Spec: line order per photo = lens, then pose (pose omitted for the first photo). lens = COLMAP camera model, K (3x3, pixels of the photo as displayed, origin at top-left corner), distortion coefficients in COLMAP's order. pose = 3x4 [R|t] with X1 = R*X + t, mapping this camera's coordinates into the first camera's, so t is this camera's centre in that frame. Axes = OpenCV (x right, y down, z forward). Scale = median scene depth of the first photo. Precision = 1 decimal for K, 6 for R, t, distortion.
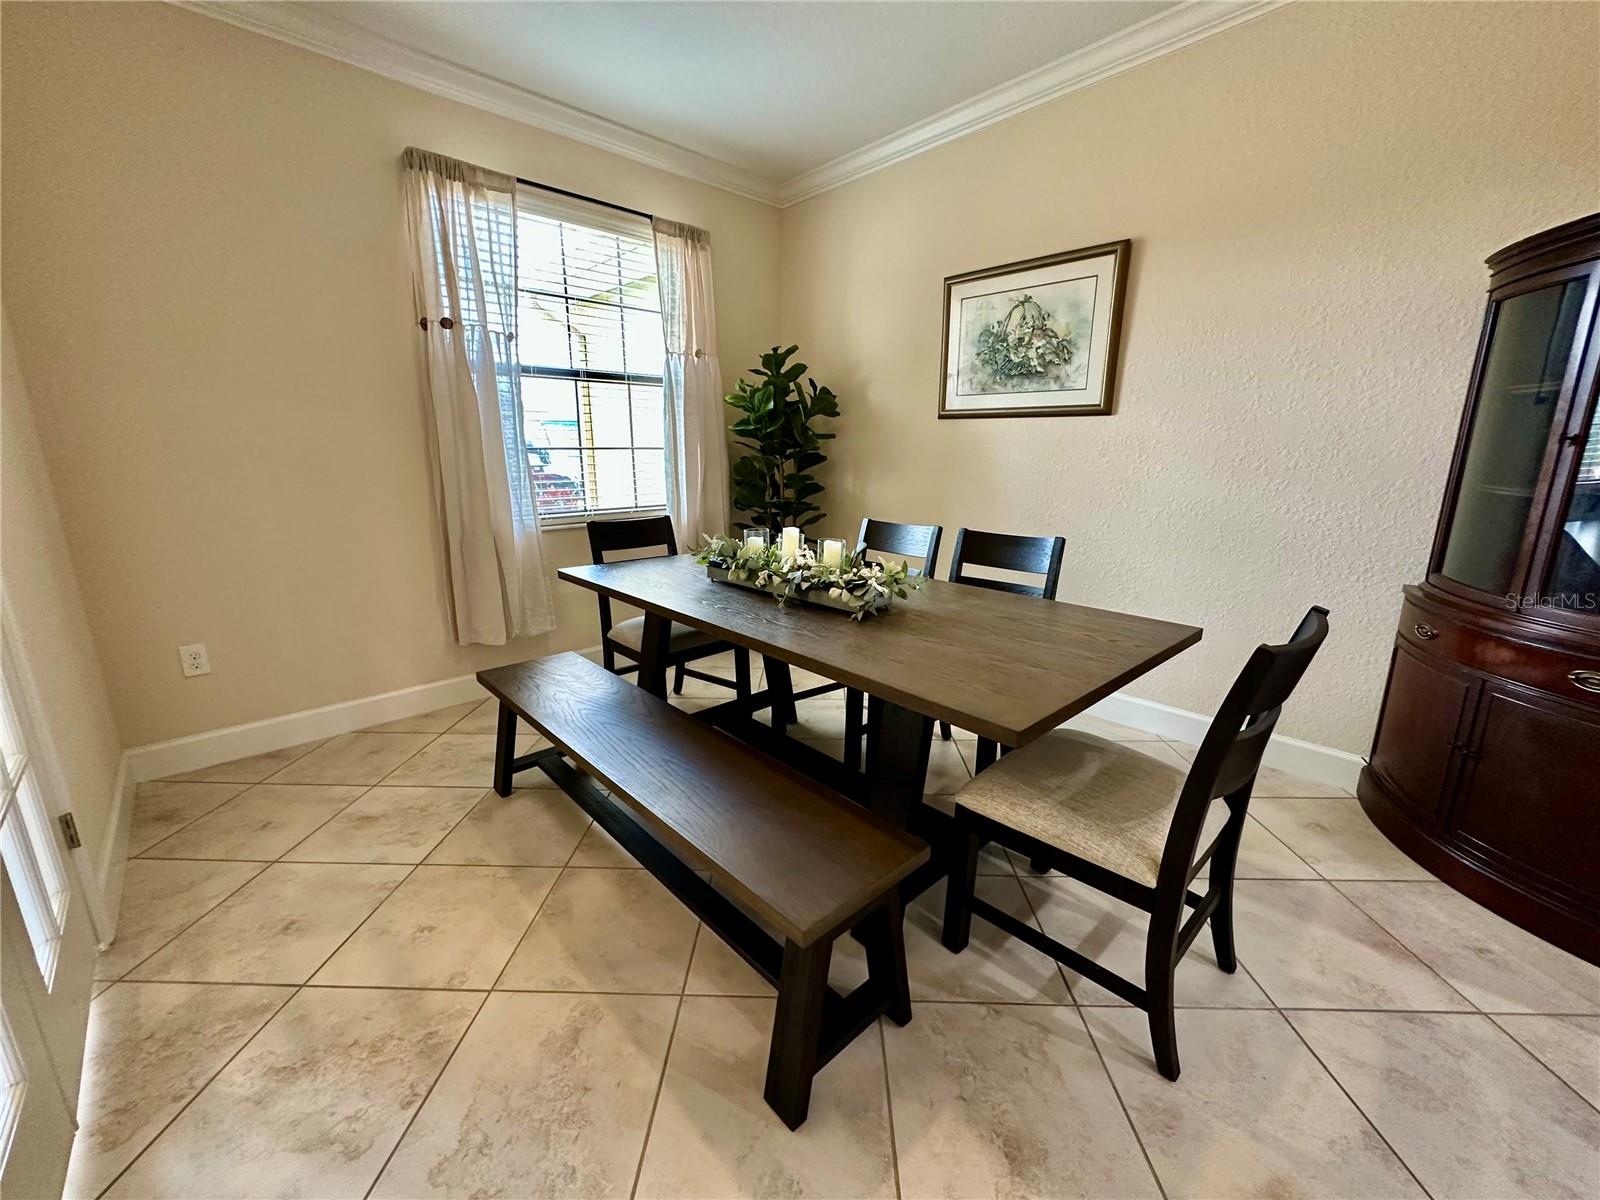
lens RADIAL K [[632.7, 0, 800.0], [0, 632.7, 600.0], [0, 0, 1]] dist [-0.014992, -0.000242]
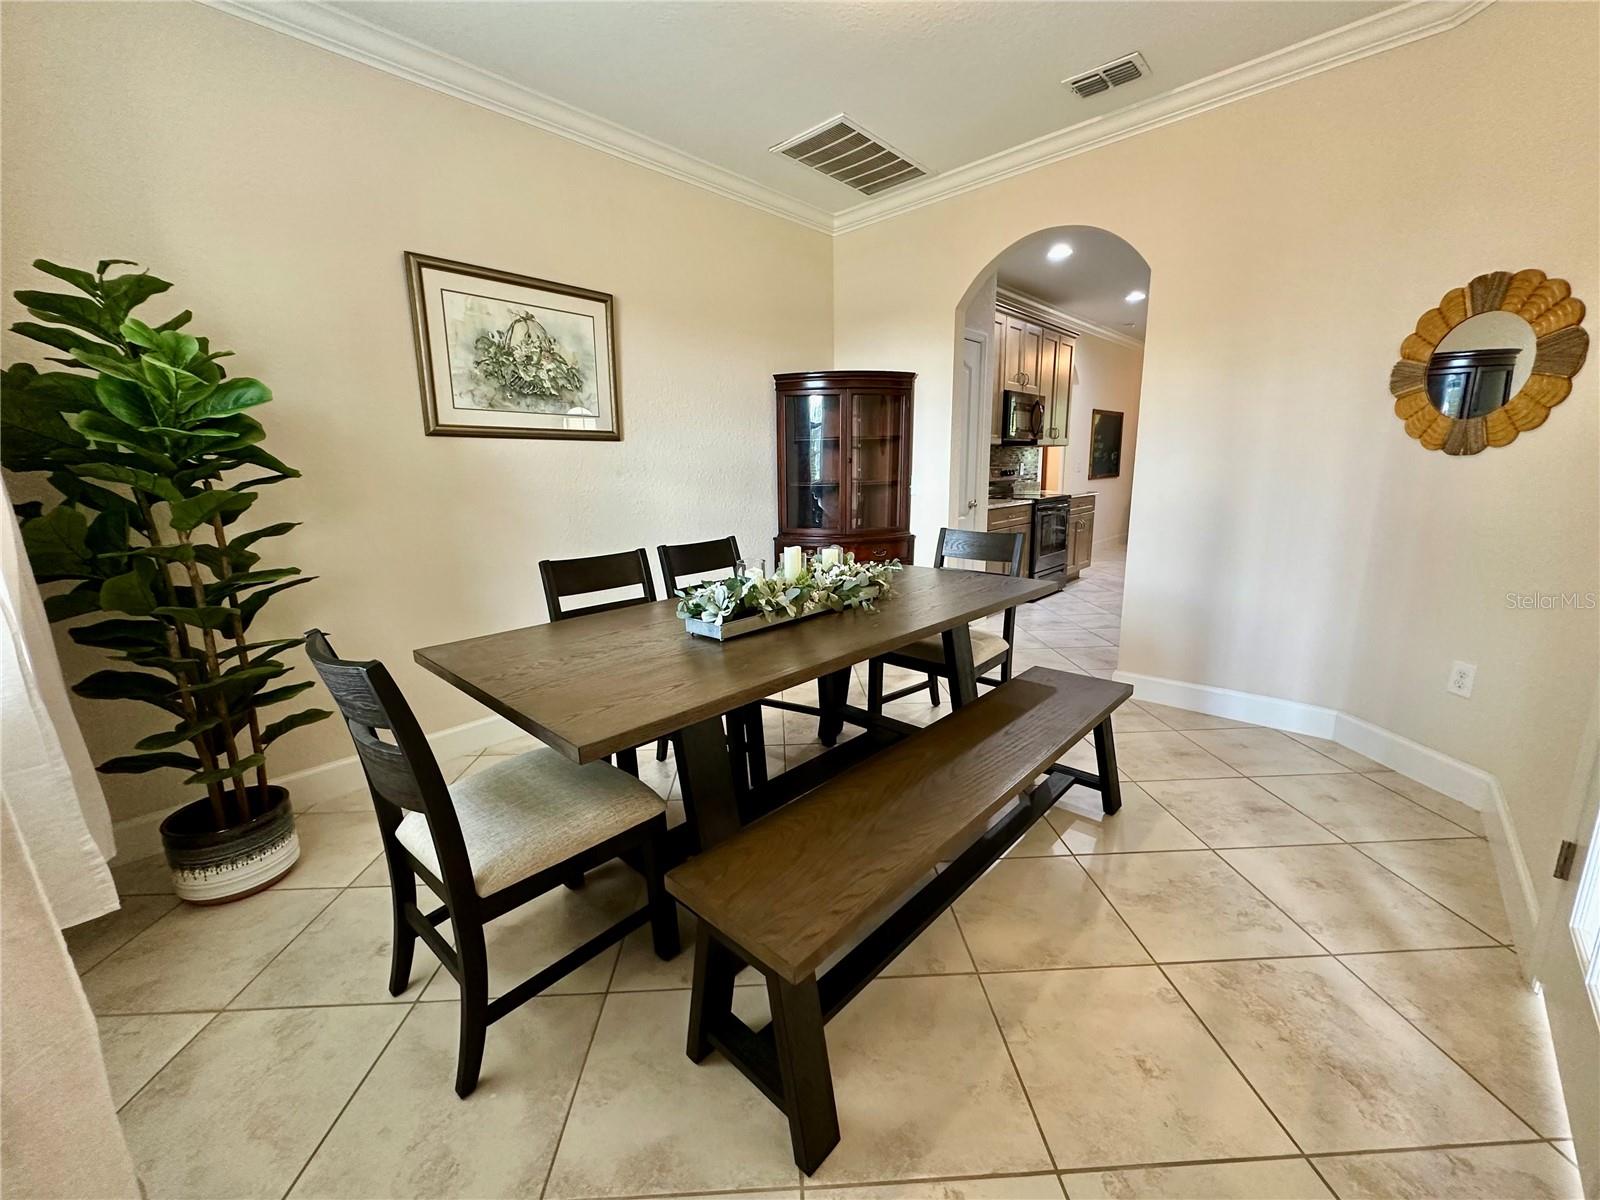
lens RADIAL K [[632.7, 0, 800.0], [0, 632.7, 600.0], [0, 0, 1]] dist [-0.014992, -0.000242]
pose [[-0.060681, -0.202842, 0.977329, -0.680633], [0.250300, 0.944757, 0.211623, -0.168526], [-0.966265, 0.257467, -0.006557, 0.711628]]
